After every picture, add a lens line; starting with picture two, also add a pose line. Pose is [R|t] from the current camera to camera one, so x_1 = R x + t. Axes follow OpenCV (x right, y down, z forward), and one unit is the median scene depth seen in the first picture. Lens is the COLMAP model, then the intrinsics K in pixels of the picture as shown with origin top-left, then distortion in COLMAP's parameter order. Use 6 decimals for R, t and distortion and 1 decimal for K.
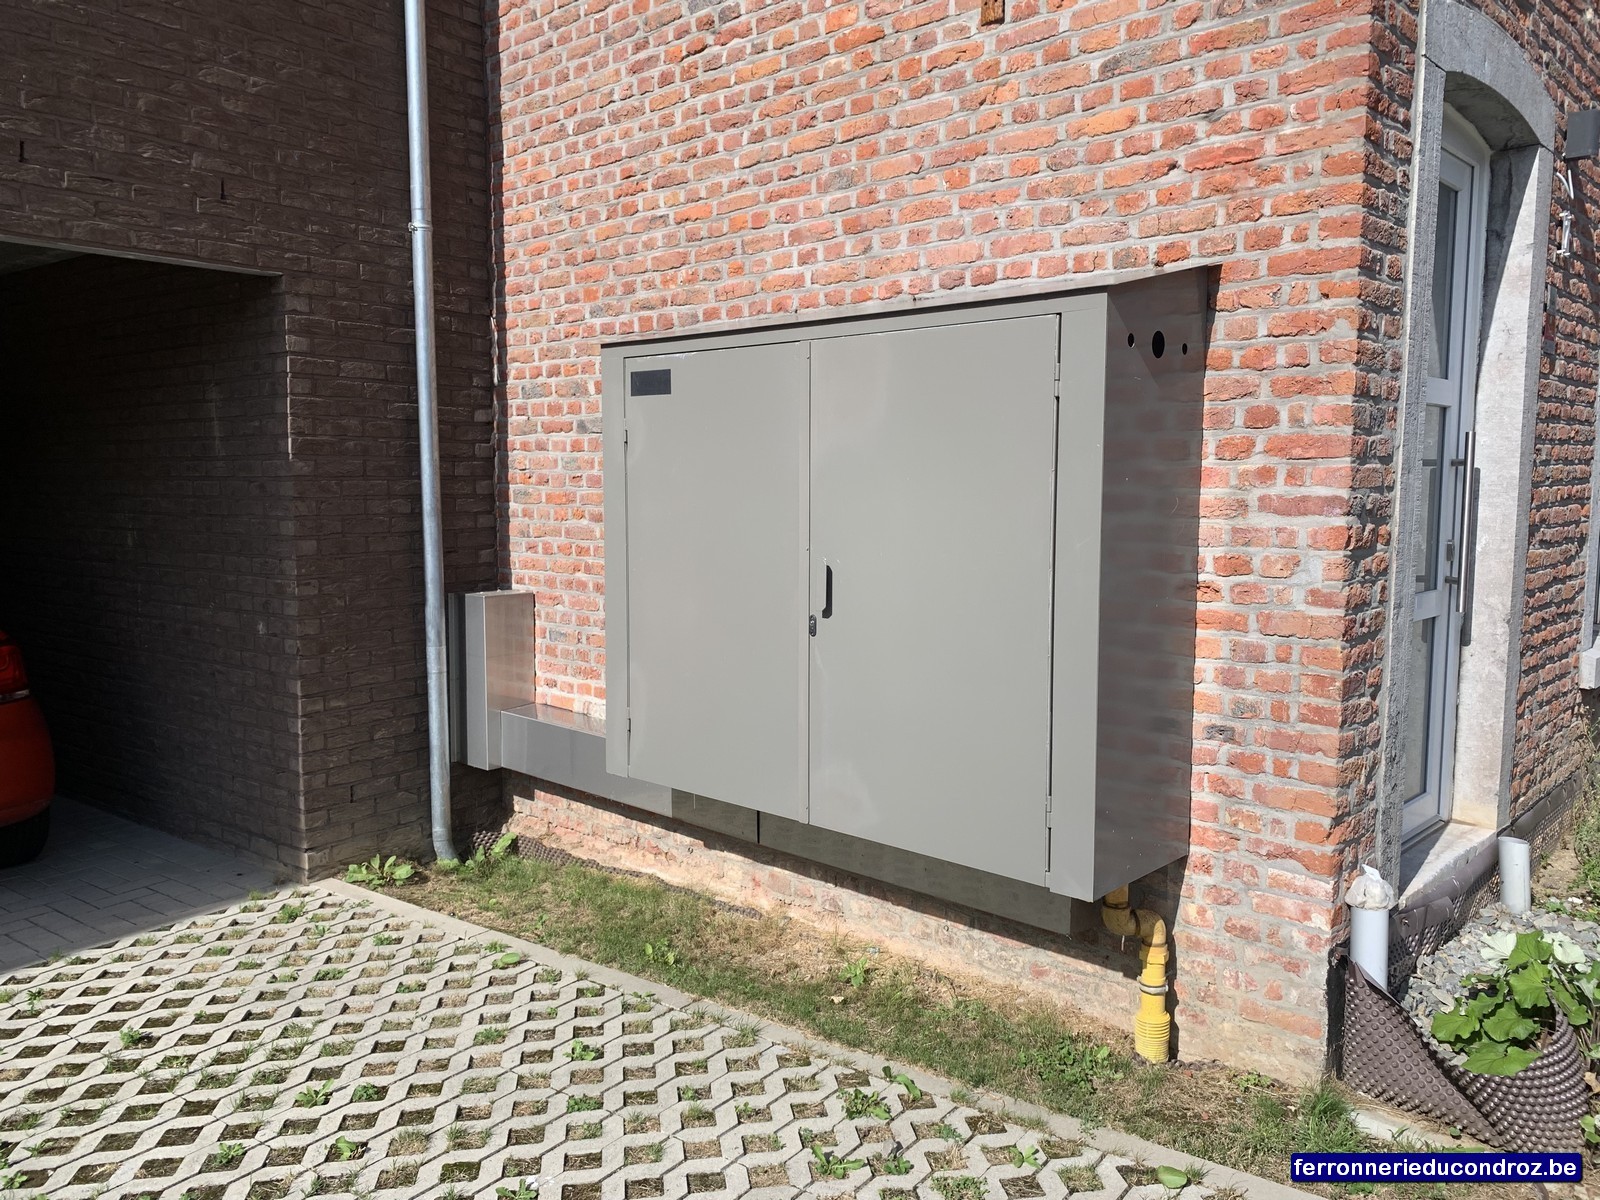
lens RADIAL K [[1218.6, 0, 800.8], [0, 1218.6, 548.6], [0, 0, 1]] dist [0.013201, -0.006040]
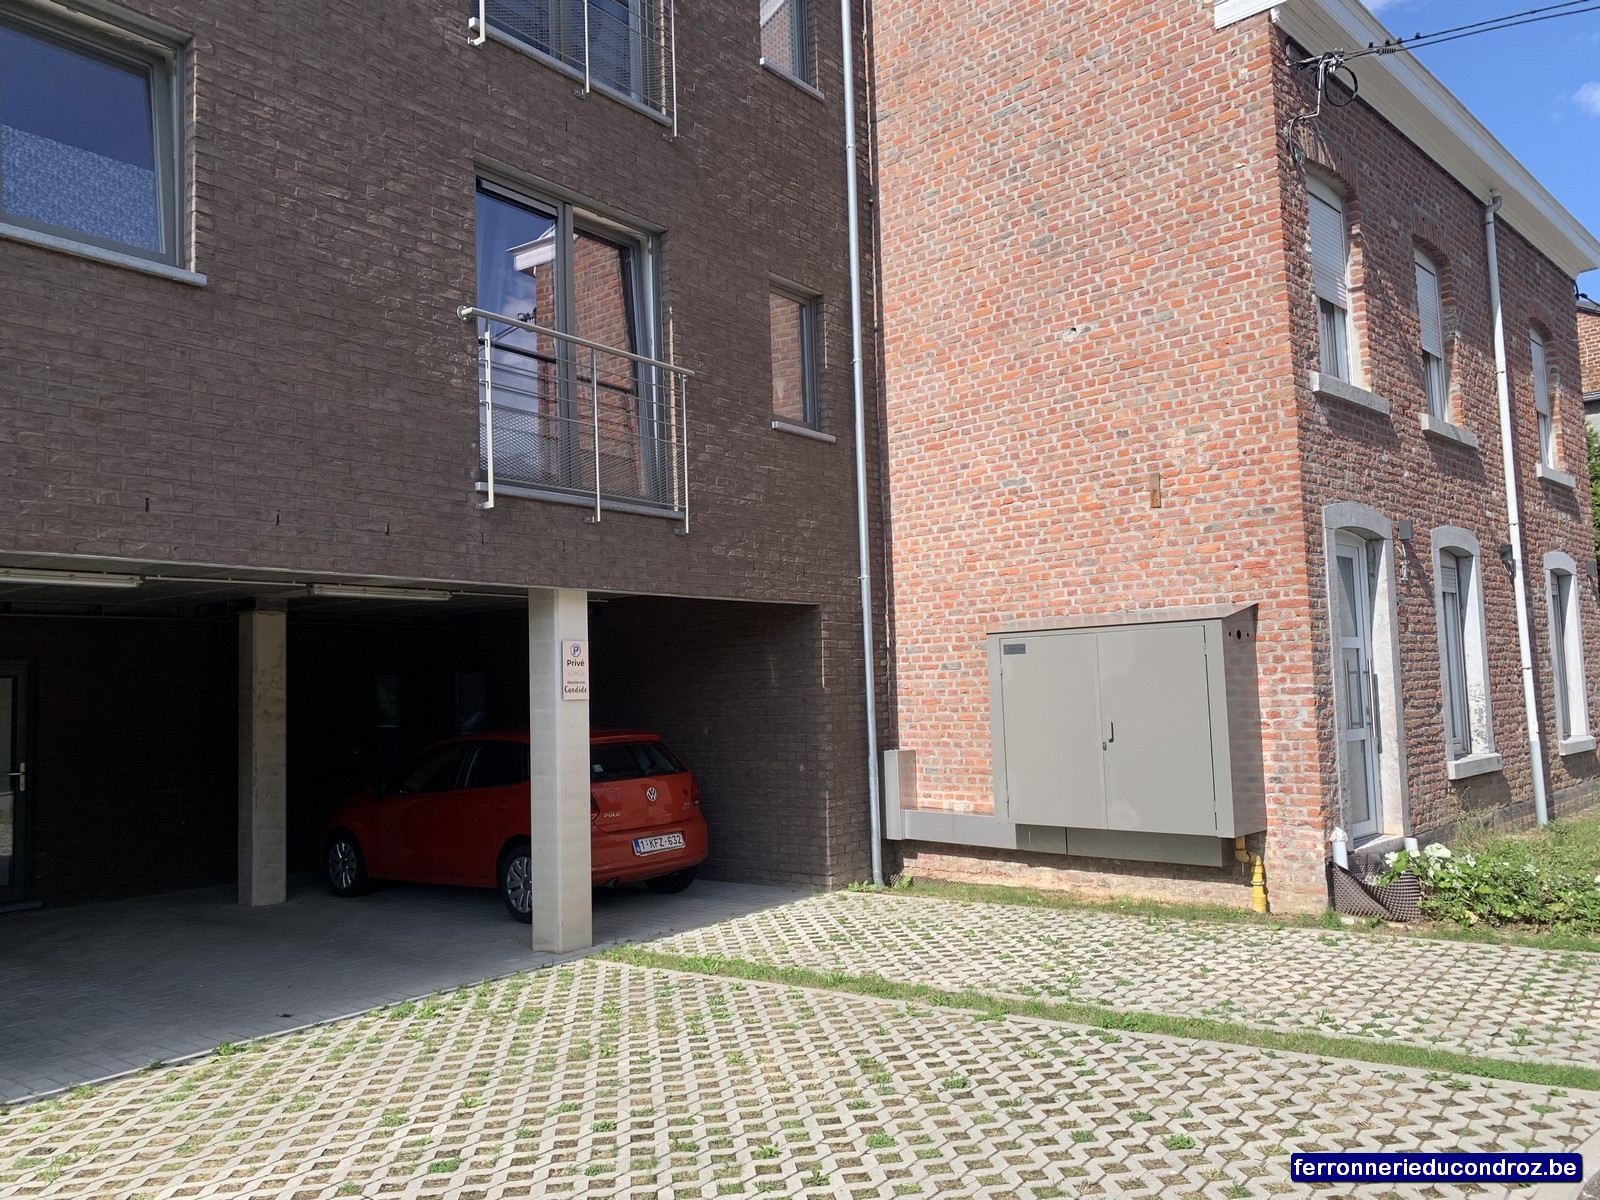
lens RADIAL K [[1118.9, 0, 796.2], [0, 1118.9, 582.3], [0, 0, 1]] dist [0.147659, -0.330233]
pose [[0.998446, -0.037365, -0.041347, -0.453464], [0.030265, 0.986540, -0.160694, 0.076593], [0.046794, 0.159193, 0.986138, -1.219588]]
